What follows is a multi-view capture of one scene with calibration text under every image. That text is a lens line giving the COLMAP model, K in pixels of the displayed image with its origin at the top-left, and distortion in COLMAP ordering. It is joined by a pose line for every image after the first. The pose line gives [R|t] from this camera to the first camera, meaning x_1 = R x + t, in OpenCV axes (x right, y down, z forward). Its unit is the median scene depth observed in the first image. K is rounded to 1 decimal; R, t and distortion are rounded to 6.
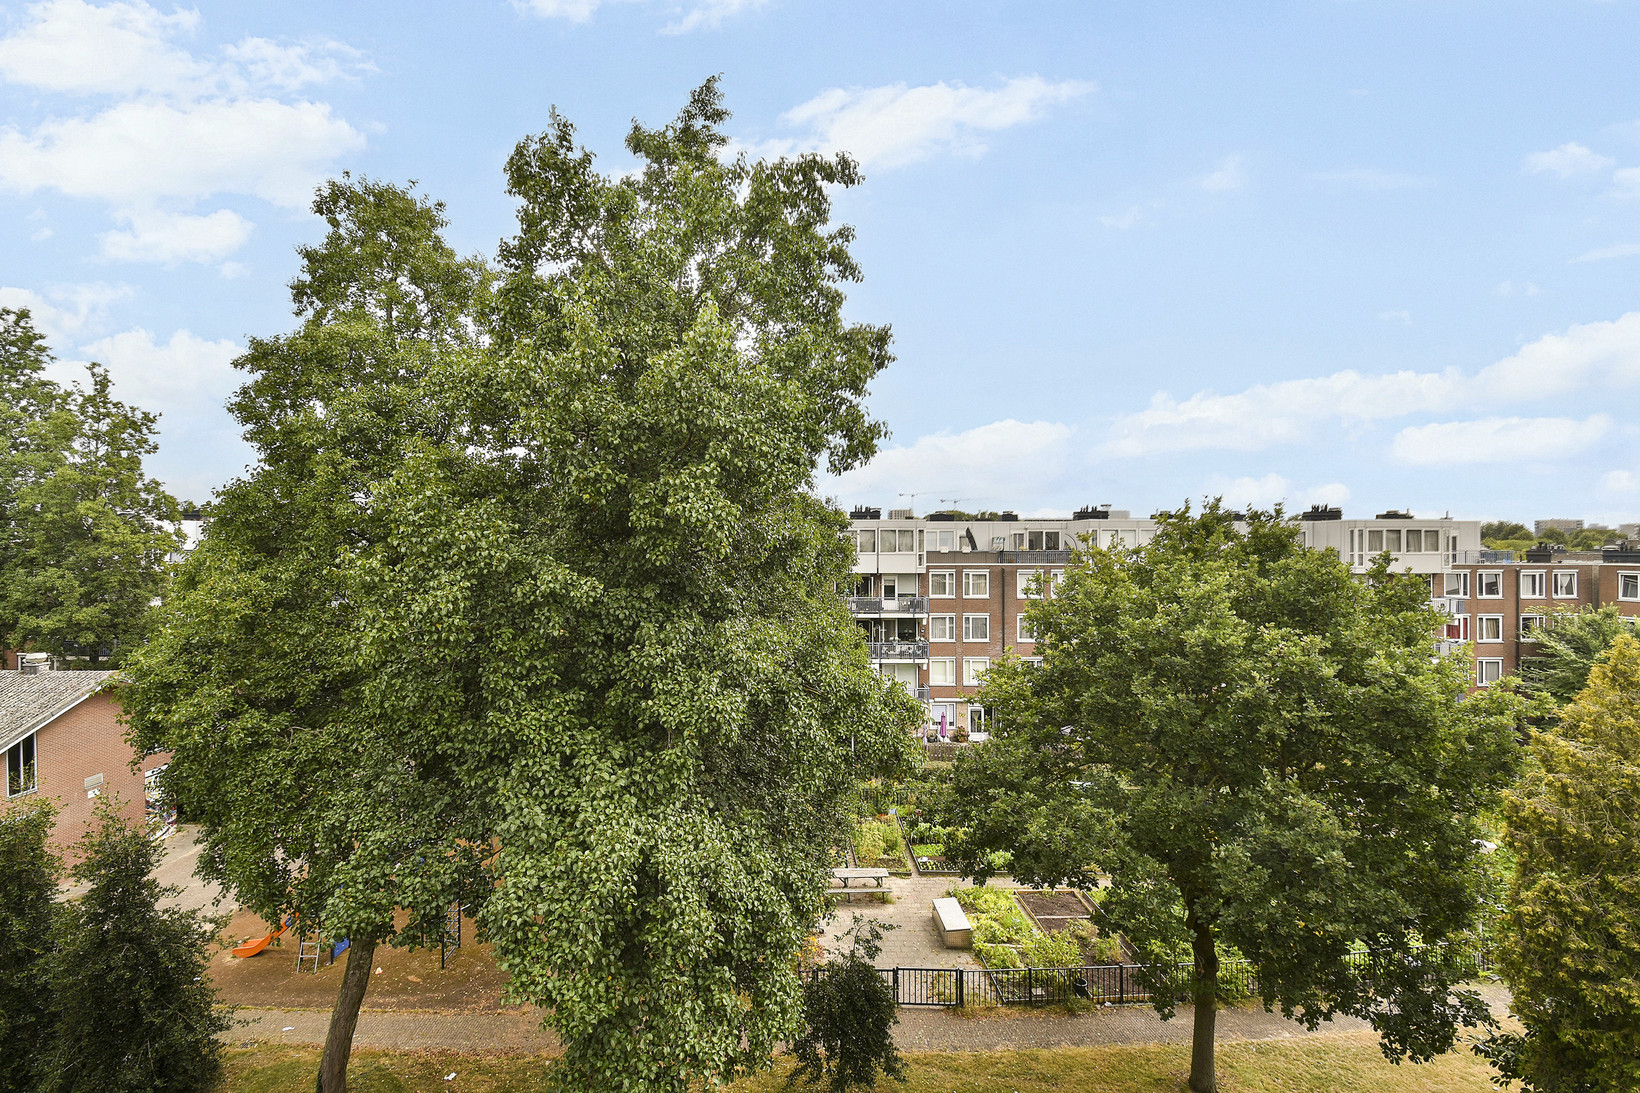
lens RADIAL K [[734.3, 0, 777.1], [0, 734.3, 555.6], [0, 0, 1]] dist [0.006819, -0.005543]
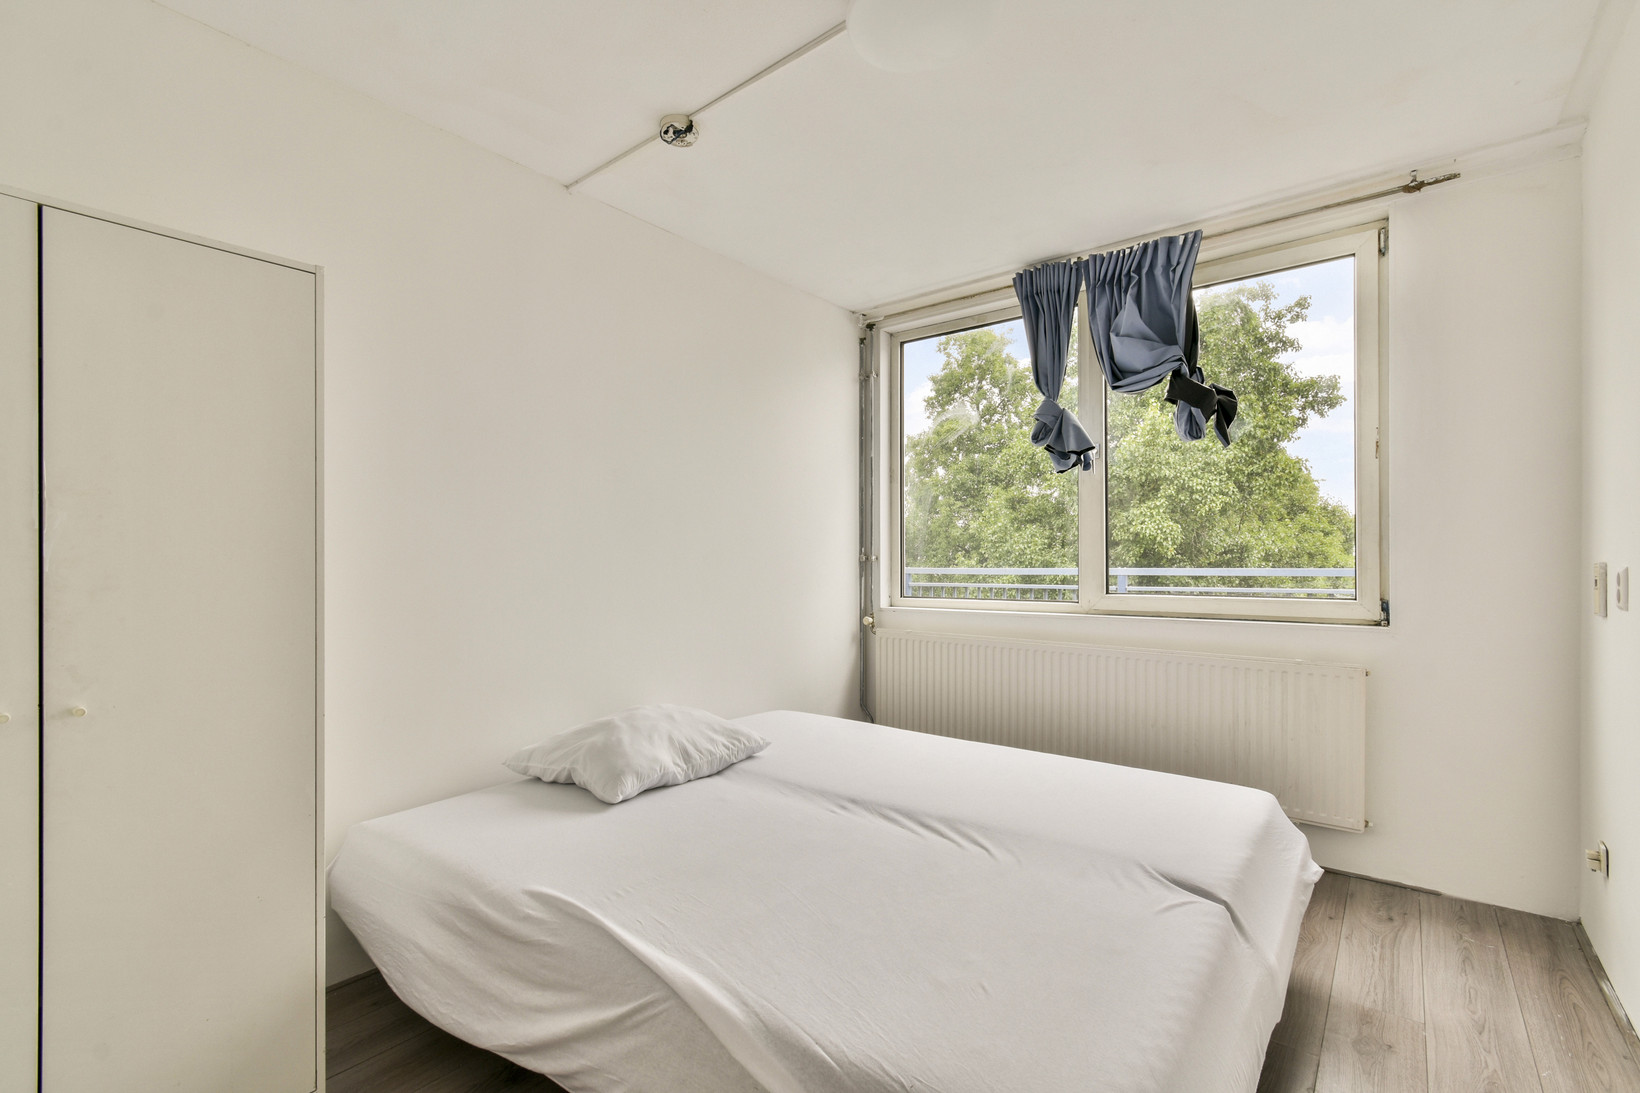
lens RADIAL K [[734.3, 0, 818.2], [0, 734.3, 556.7], [0, 0, 1]] dist [0.006819, -0.005543]
pose [[0.767452, -0.009793, -0.641032, 0.217550], [0.003536, 0.999933, -0.011042, 0.009222], [0.641097, 0.006208, 0.767435, -0.430383]]
